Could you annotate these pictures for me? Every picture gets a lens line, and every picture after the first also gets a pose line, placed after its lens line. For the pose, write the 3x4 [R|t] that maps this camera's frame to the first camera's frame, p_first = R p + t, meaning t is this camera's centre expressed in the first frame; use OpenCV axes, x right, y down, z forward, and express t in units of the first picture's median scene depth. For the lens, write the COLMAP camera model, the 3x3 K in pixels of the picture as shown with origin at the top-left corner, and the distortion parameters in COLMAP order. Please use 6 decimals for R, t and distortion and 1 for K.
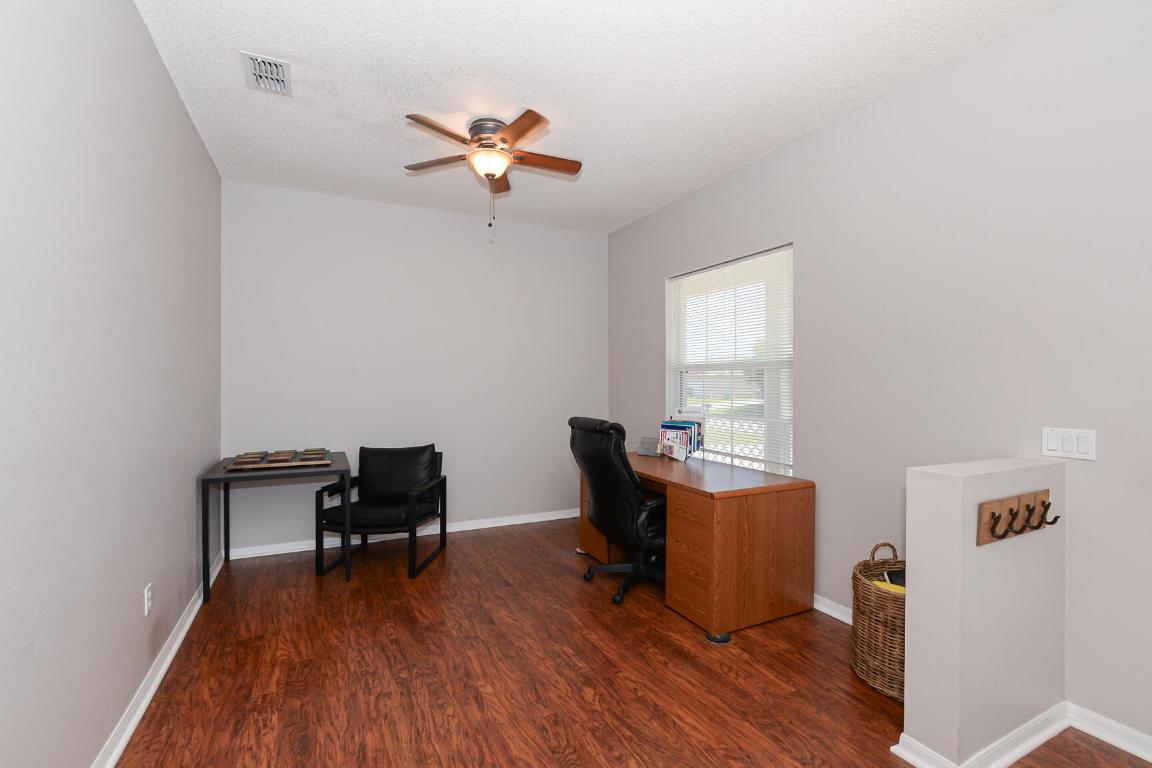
lens RADIAL K [[505.8, 0, 576.0], [0, 505.8, 384.0], [0, 0, 1]] dist [-0.026979, 0.000347]
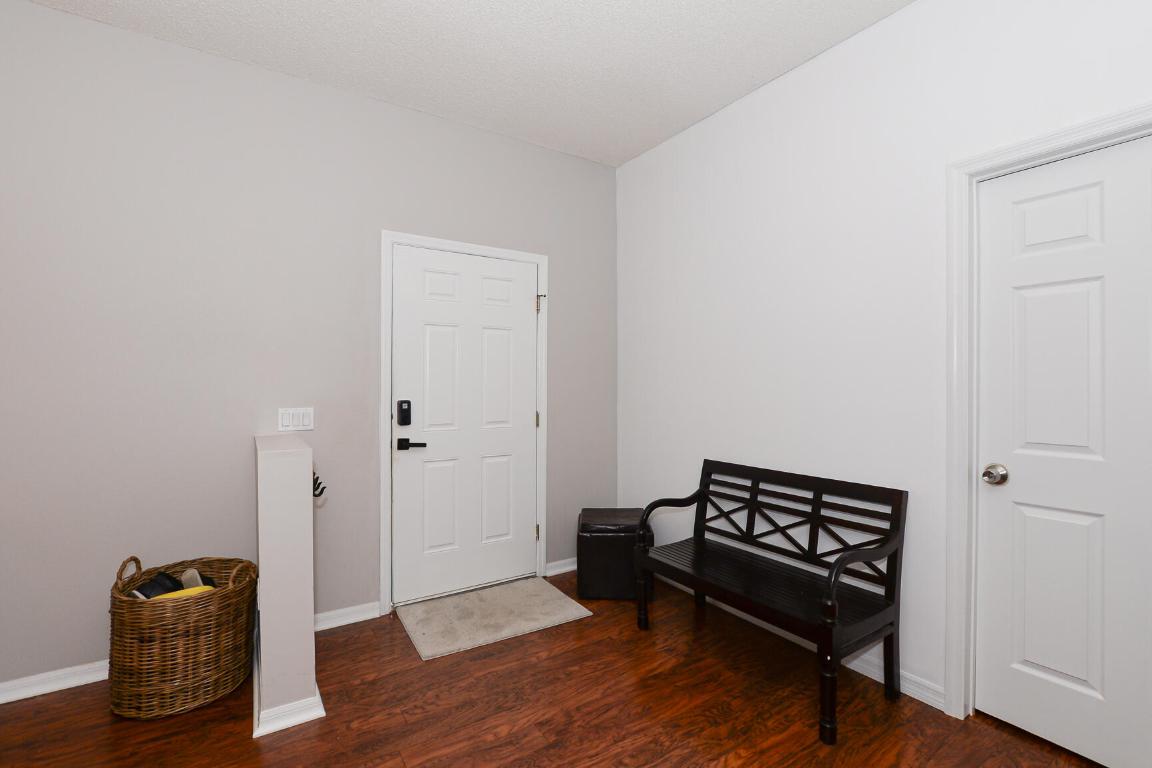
lens RADIAL K [[516.4, 0, 573.6], [0, 516.4, 384.2], [0, 0, 1]] dist [-0.016112, 0.000096]
pose [[-0.122431, -0.004675, 0.992466, -0.386182], [-0.000084, 0.999989, 0.004700, 0.021003], [-0.992477, 0.000492, -0.122430, 0.408637]]
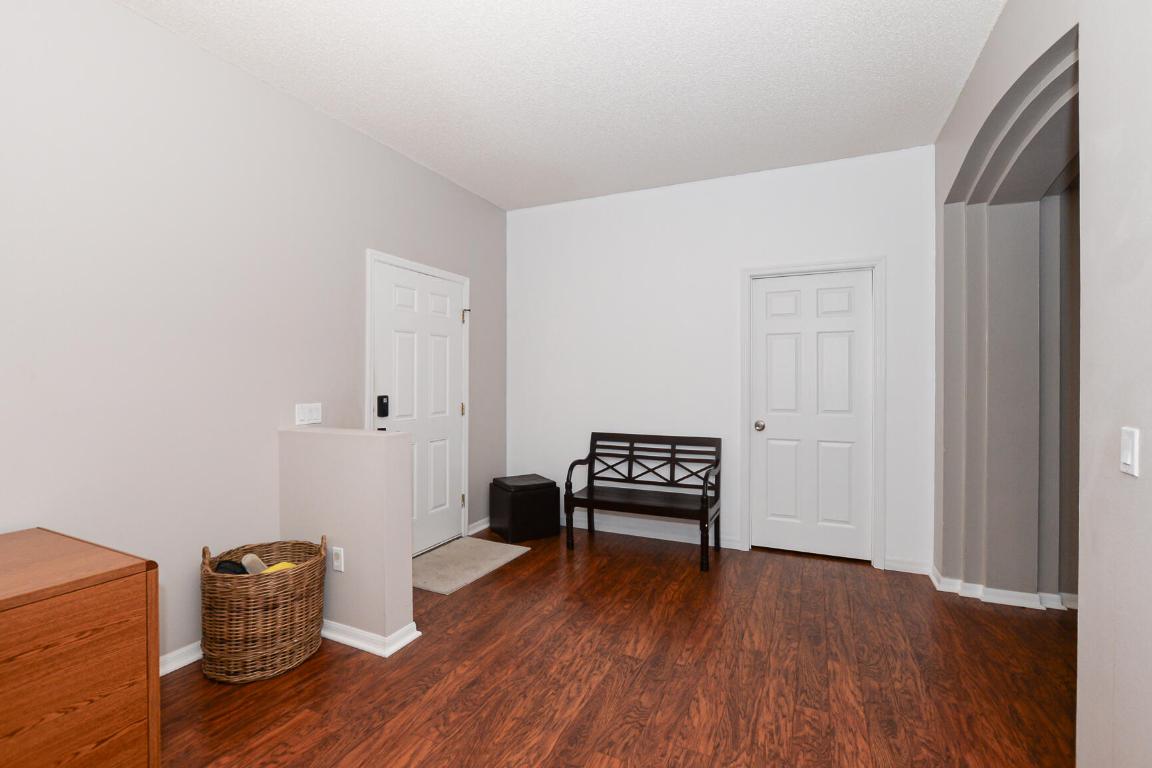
lens RADIAL K [[505.8, 0, 576.0], [0, 505.8, 384.0], [0, 0, 1]] dist [-0.026979, 0.000347]
pose [[-0.623191, -0.010001, 0.782006, -0.569720], [0.001052, 0.999907, 0.013627, 0.013549], [-0.782069, 0.009315, -0.623122, 1.193926]]
